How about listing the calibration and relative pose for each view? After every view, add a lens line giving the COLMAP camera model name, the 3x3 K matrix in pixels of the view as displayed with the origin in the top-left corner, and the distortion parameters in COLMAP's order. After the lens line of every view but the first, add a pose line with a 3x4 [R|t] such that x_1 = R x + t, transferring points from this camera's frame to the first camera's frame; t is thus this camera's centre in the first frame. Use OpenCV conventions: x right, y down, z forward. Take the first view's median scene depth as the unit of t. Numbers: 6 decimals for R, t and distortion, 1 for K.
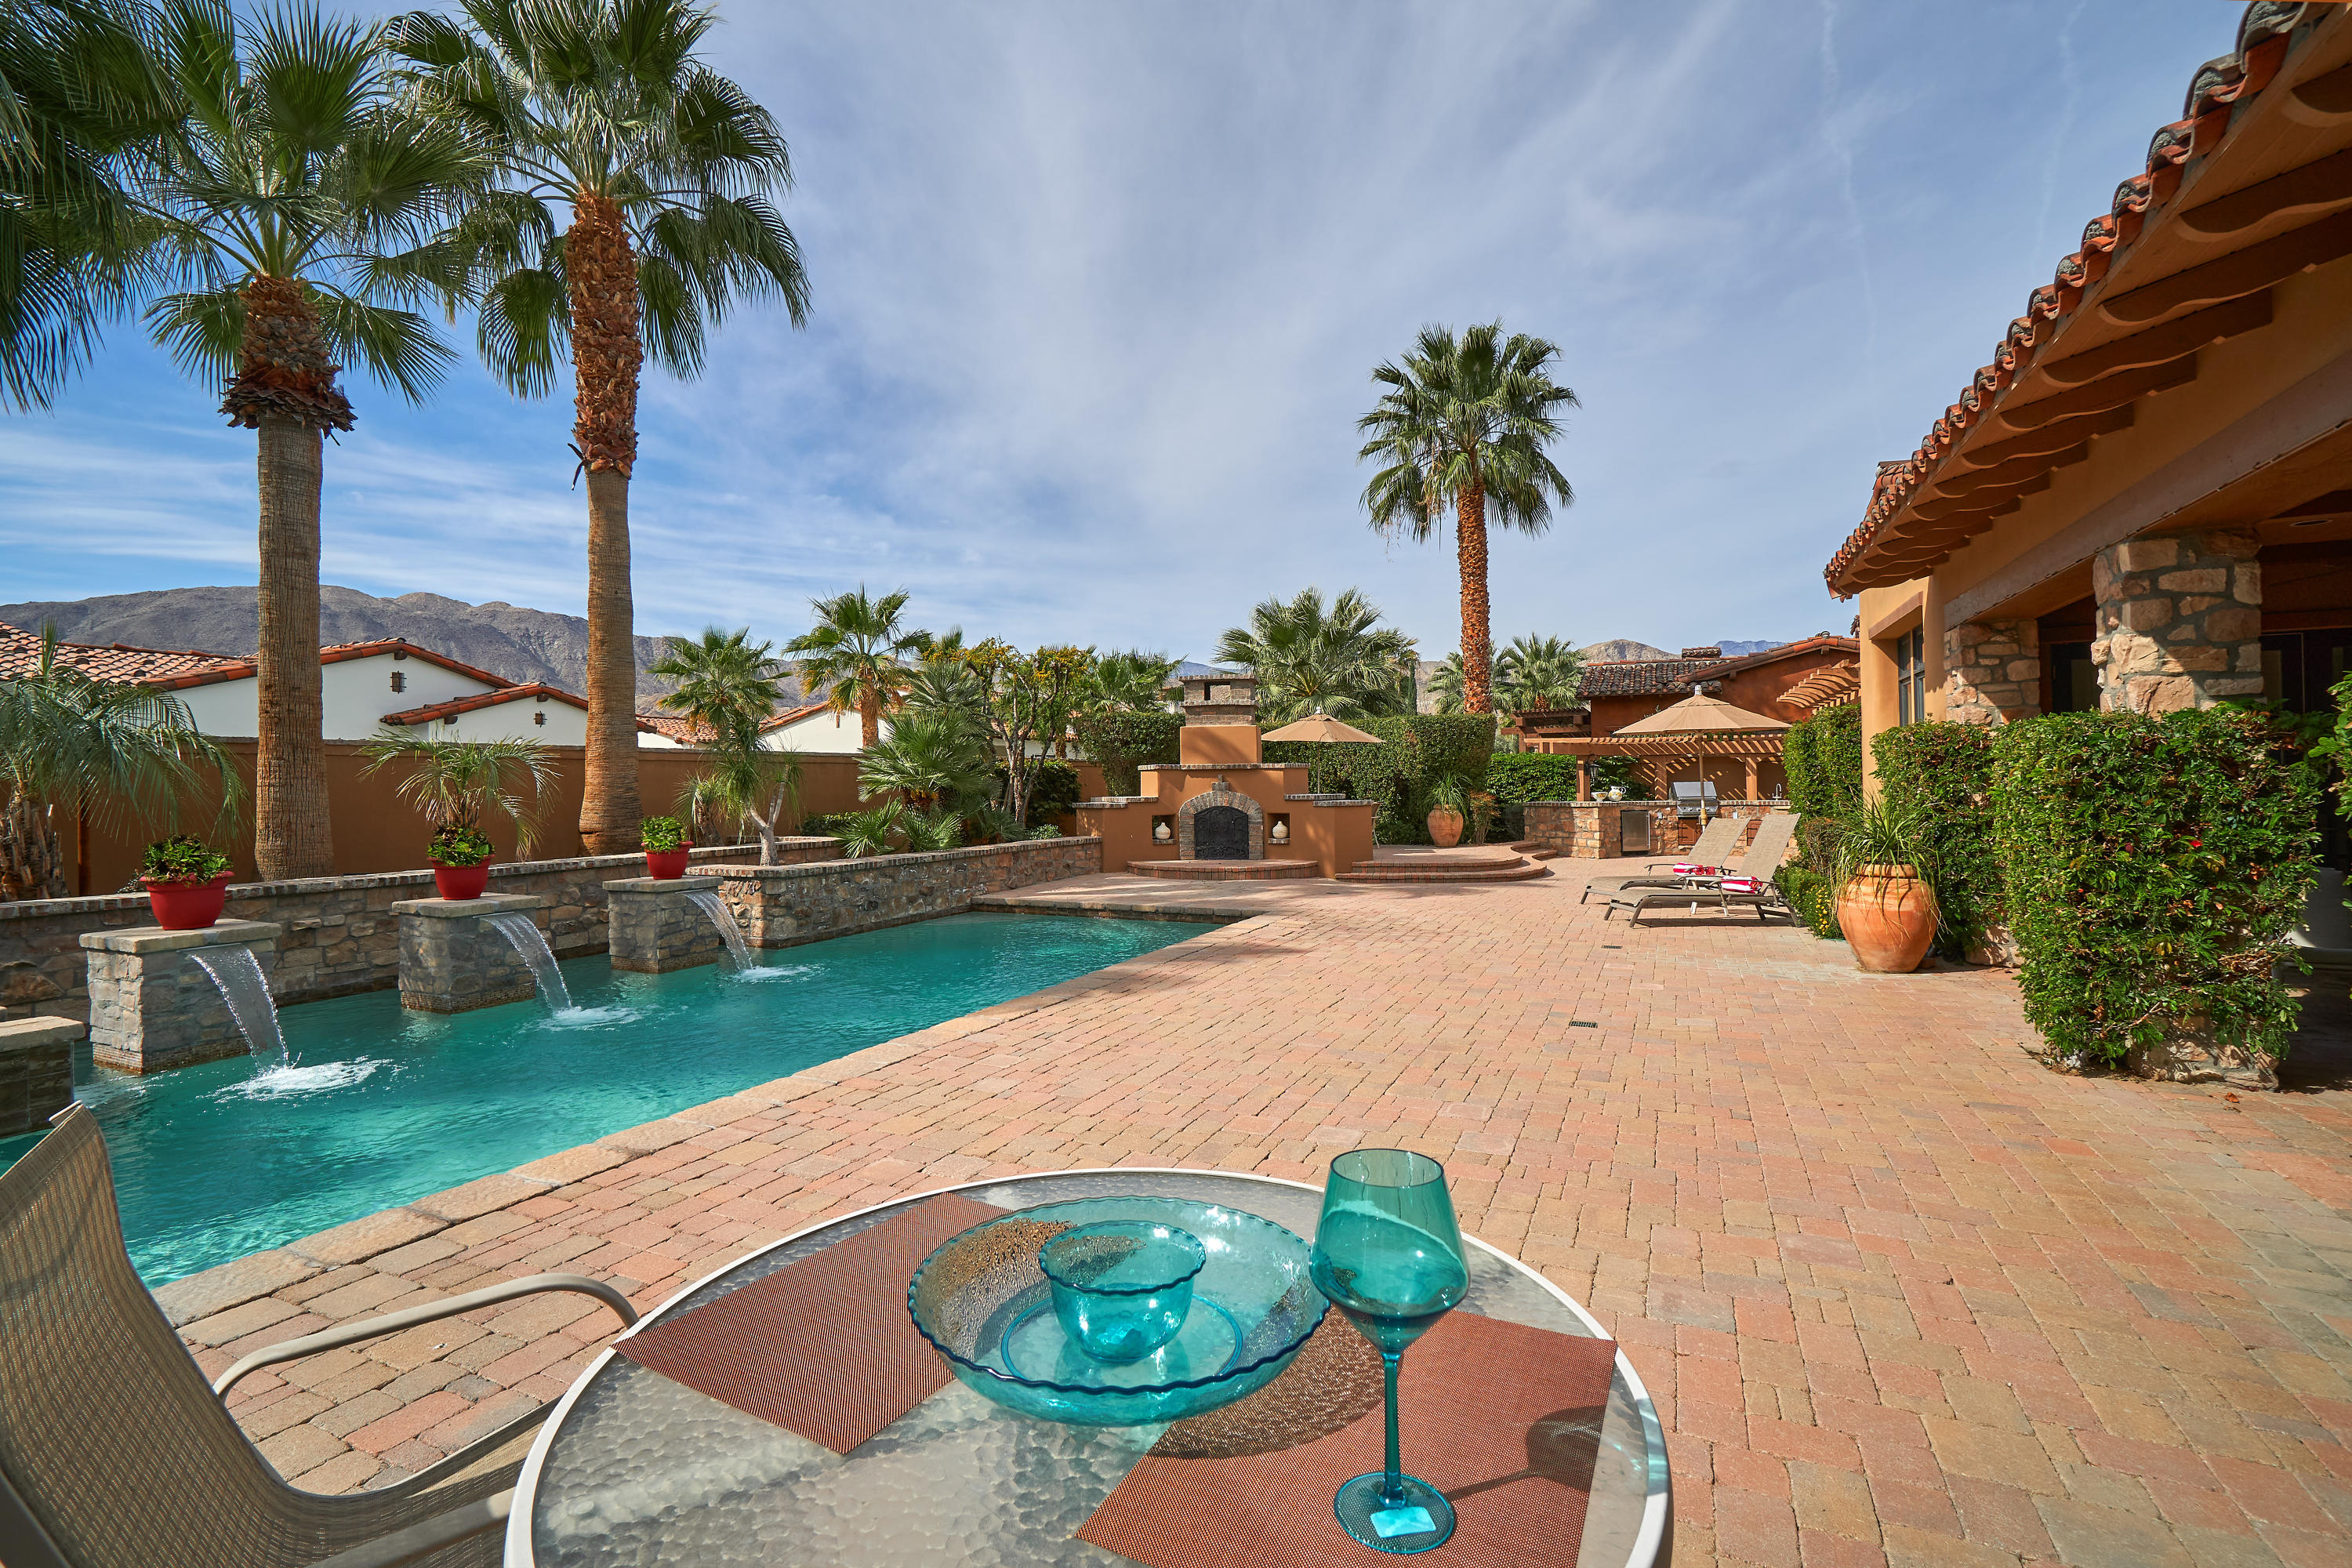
lens RADIAL K [[1023.6, 0, 1178.1], [0, 1023.6, 798.0], [0, 0, 1]] dist [-0.000581, -0.000225]
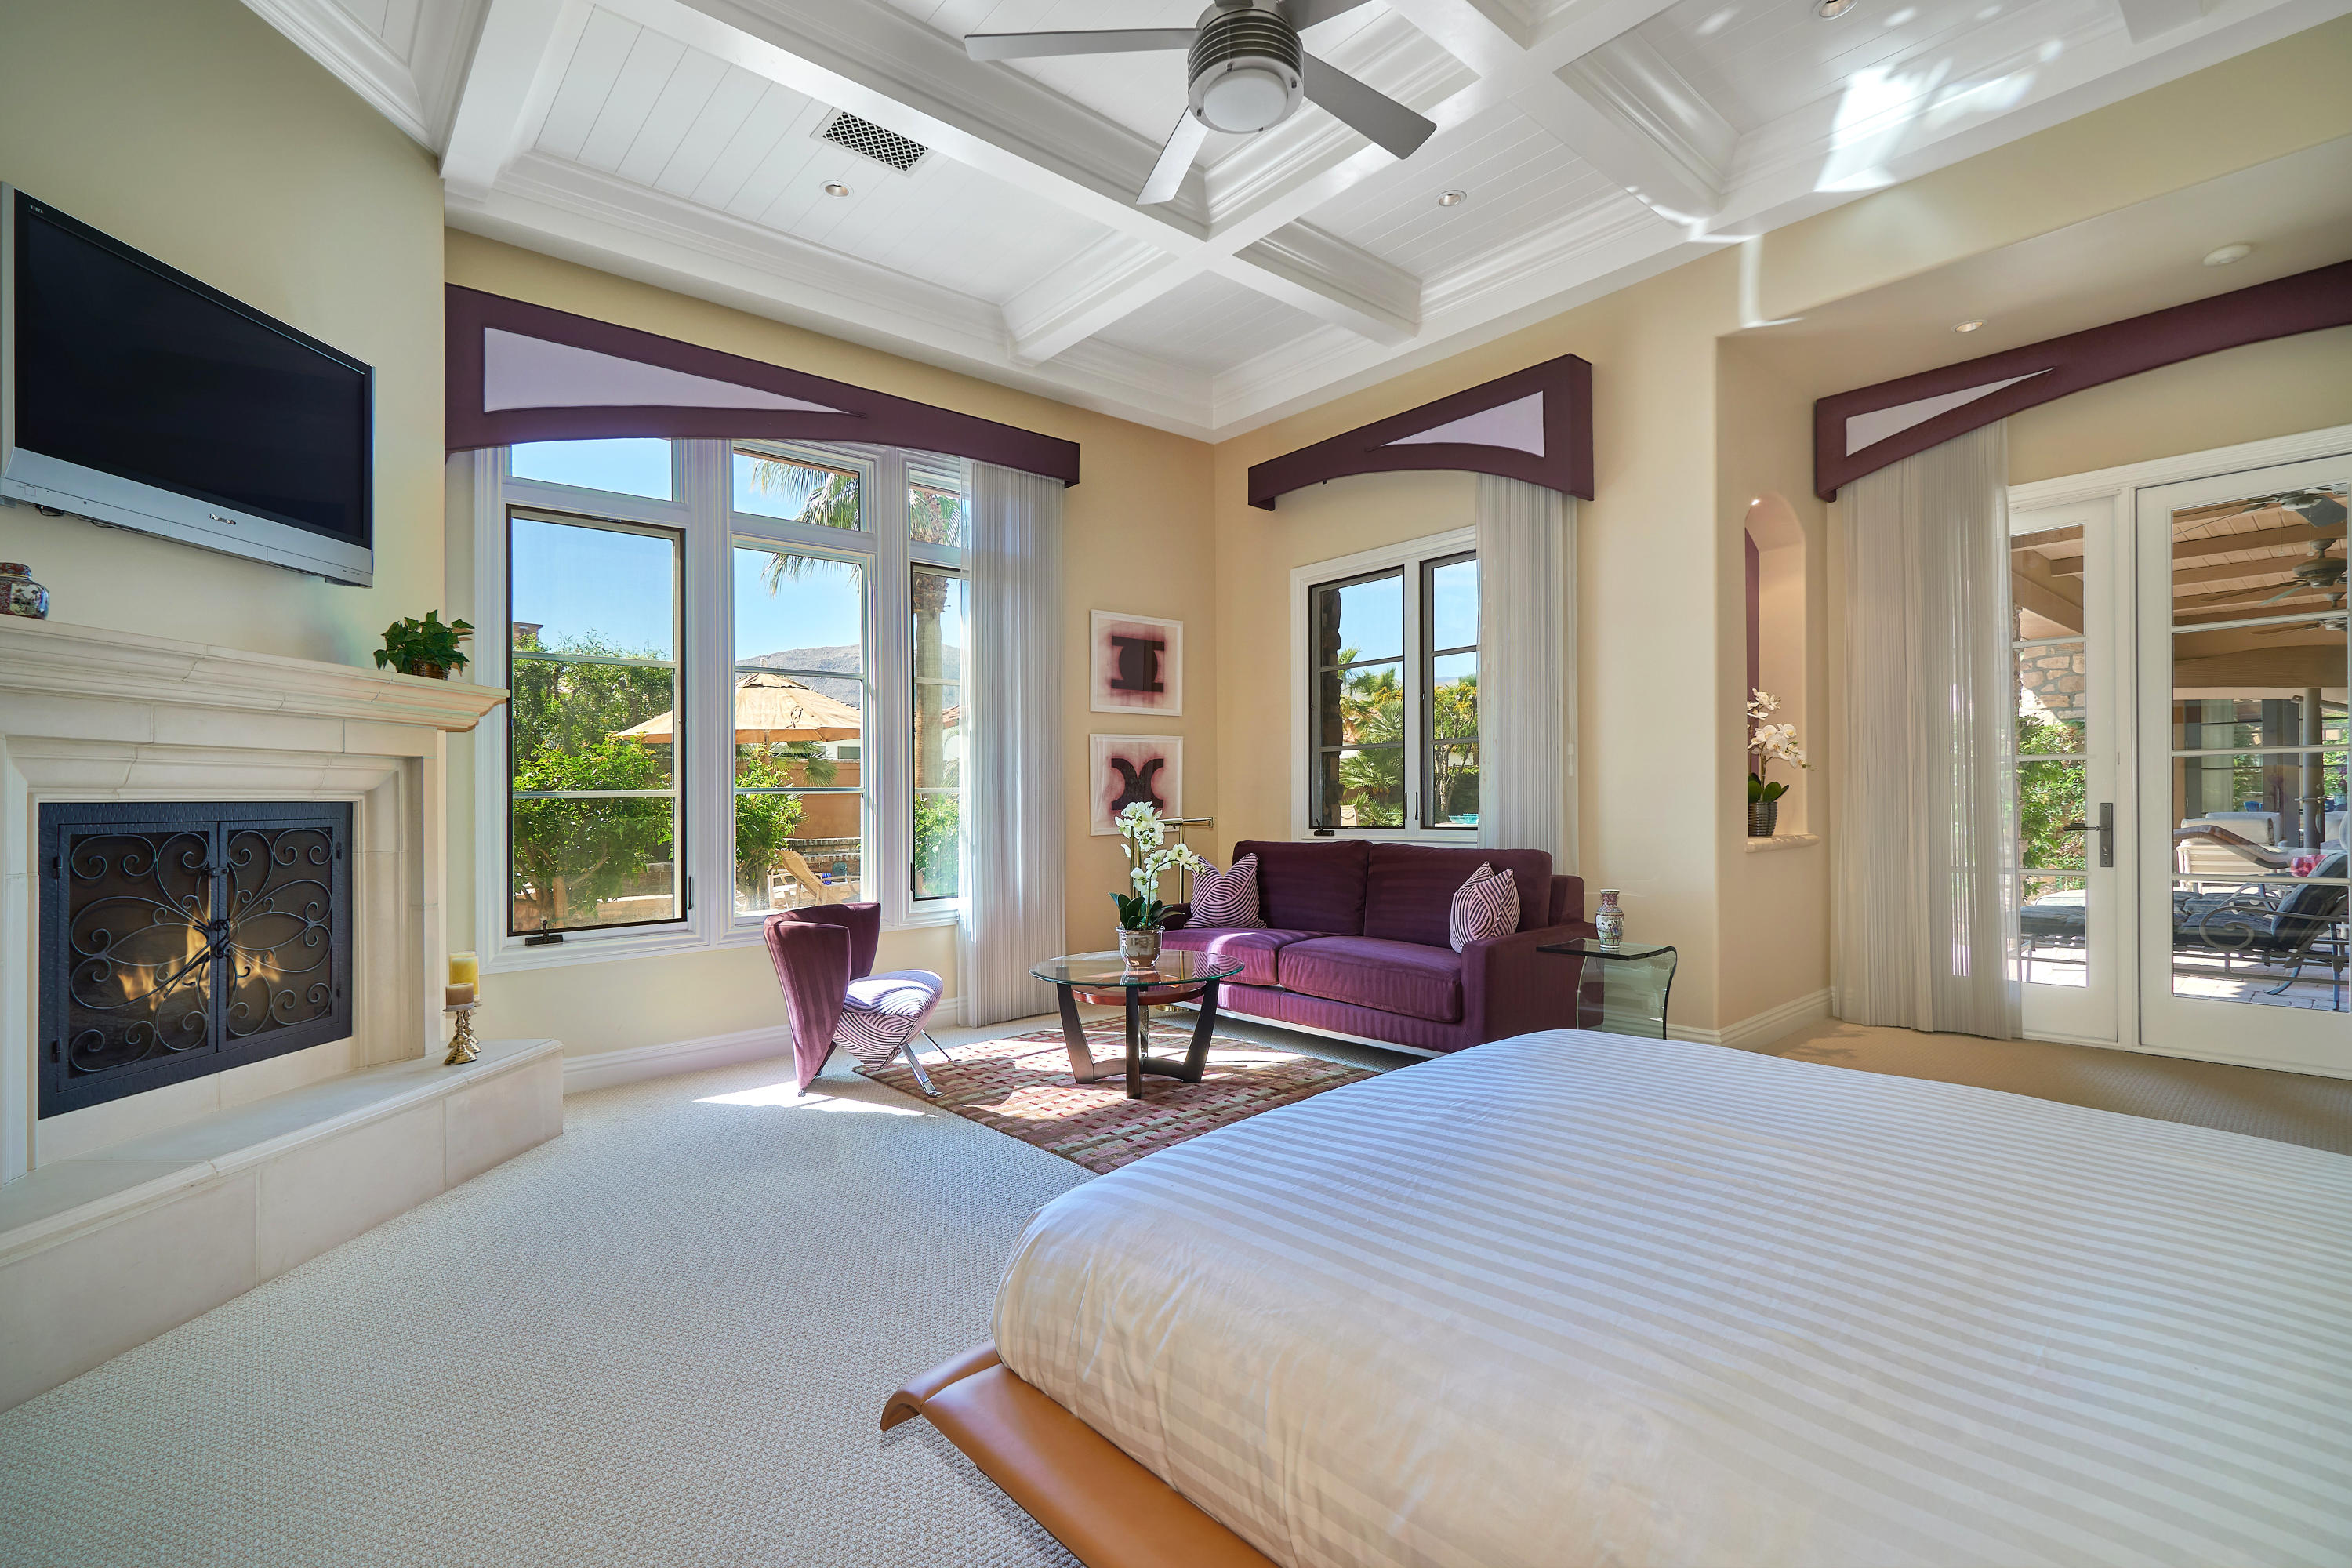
lens RADIAL K [[1023.6, 0, 1178.1], [0, 1023.6, 798.0], [0, 0, 1]] dist [-0.000581, -0.000225]
pose [[0.921393, -0.007040, -0.388569, 0.056091], [0.002385, 0.999920, -0.012459, 0.024115], [0.388626, 0.010553, 0.921335, -0.481603]]
